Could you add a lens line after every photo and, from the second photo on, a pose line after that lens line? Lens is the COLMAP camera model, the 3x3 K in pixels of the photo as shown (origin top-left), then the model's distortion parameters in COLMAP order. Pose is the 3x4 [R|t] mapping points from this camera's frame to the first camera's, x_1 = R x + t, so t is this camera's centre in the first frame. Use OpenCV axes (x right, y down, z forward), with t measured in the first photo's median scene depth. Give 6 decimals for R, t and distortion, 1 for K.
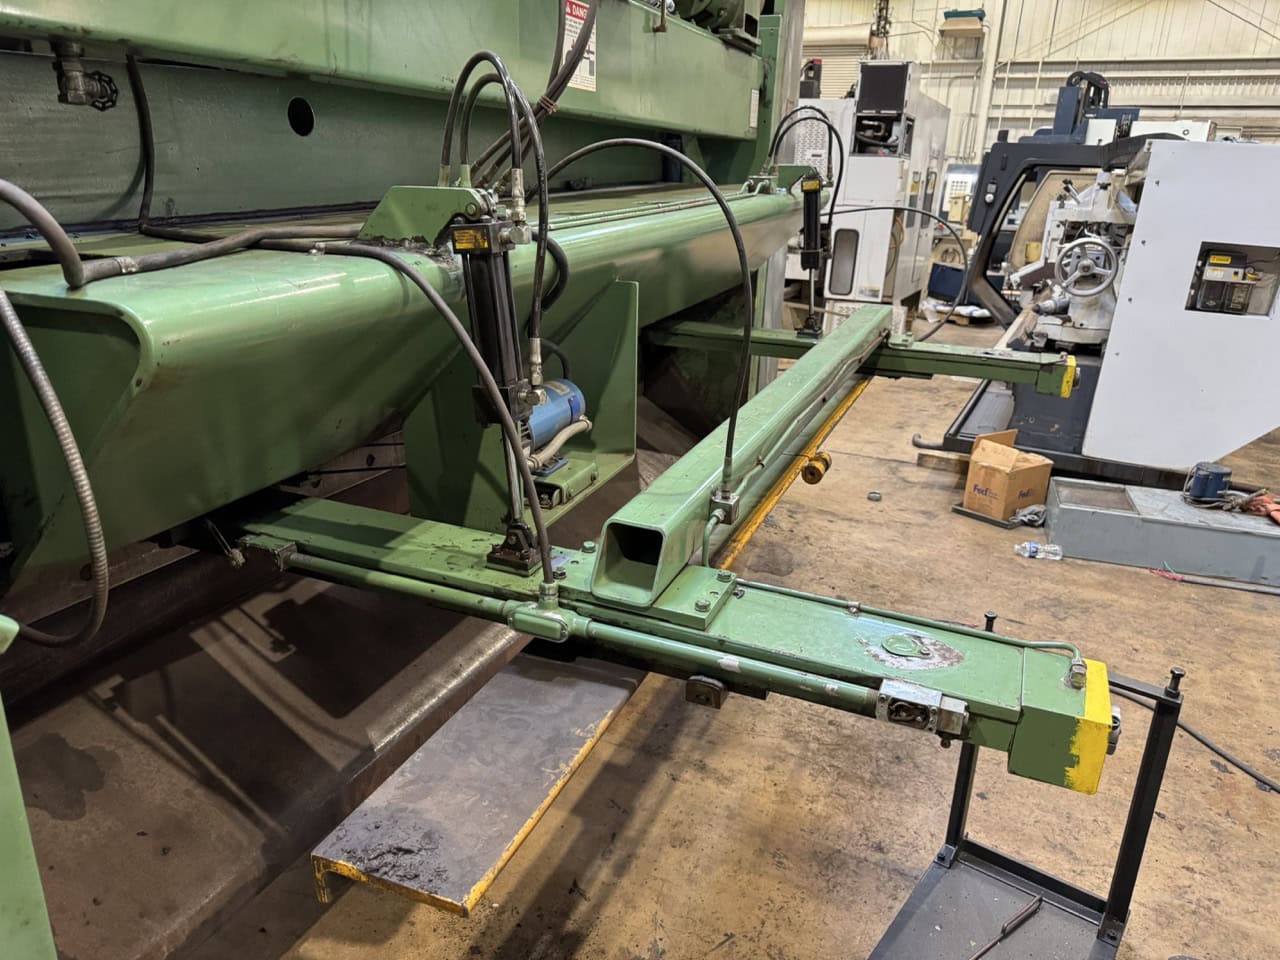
lens RADIAL K [[898.5, 0, 640.0], [0, 898.5, 480.0], [0, 0, 1]] dist [-0.001198, -0.003170]
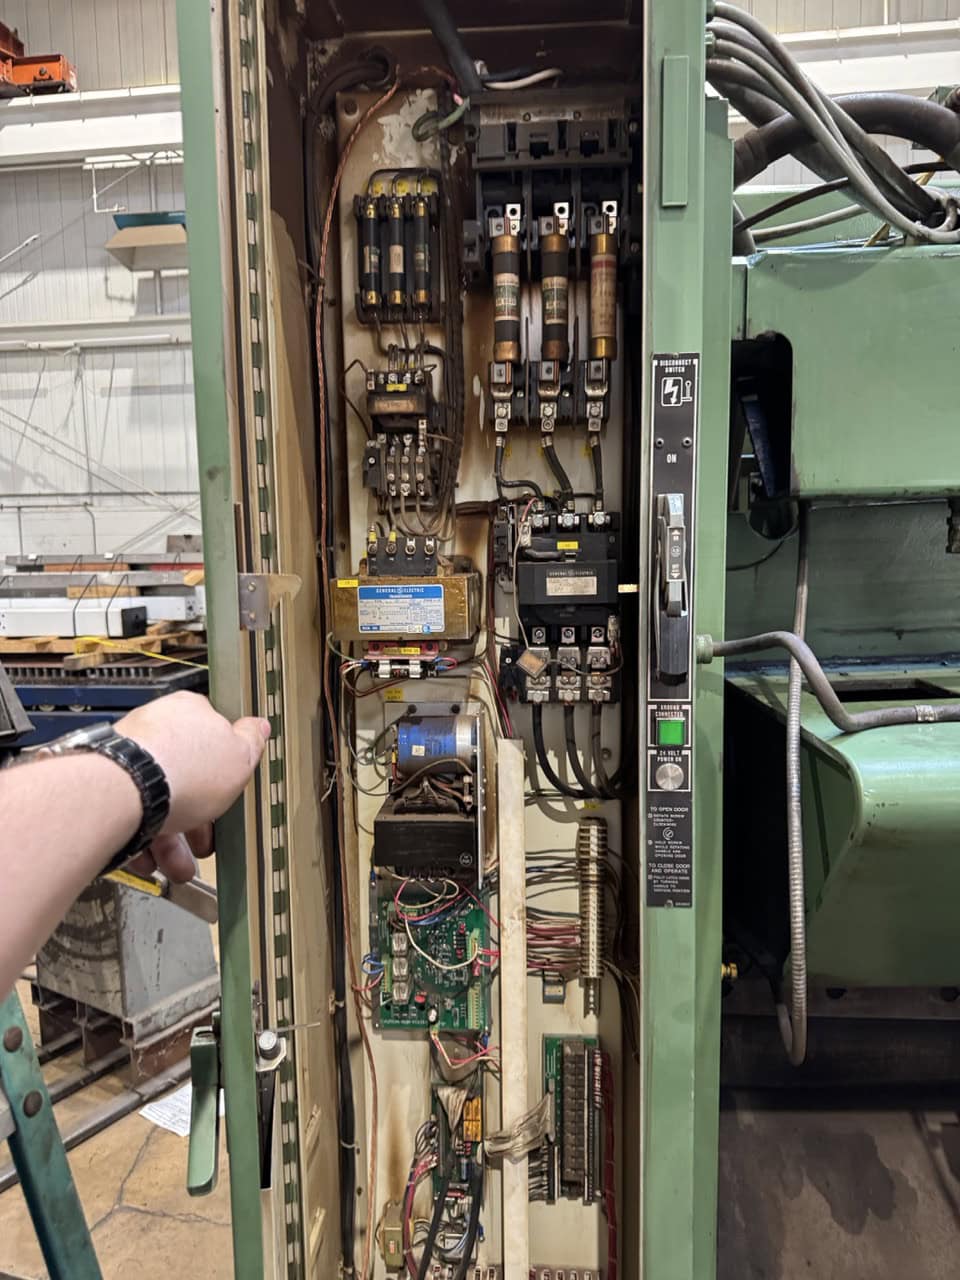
lens RADIAL K [[898.5, 0, 480.0], [0, 898.5, 640.0], [0, 0, 1]] dist [-0.001198, -0.003170]
pose [[0.291542, 0.057757, -0.954813, 0.227498], [-0.279934, 0.959627, -0.027427, -0.153944], [0.914680, 0.275281, 0.295940, 0.237337]]
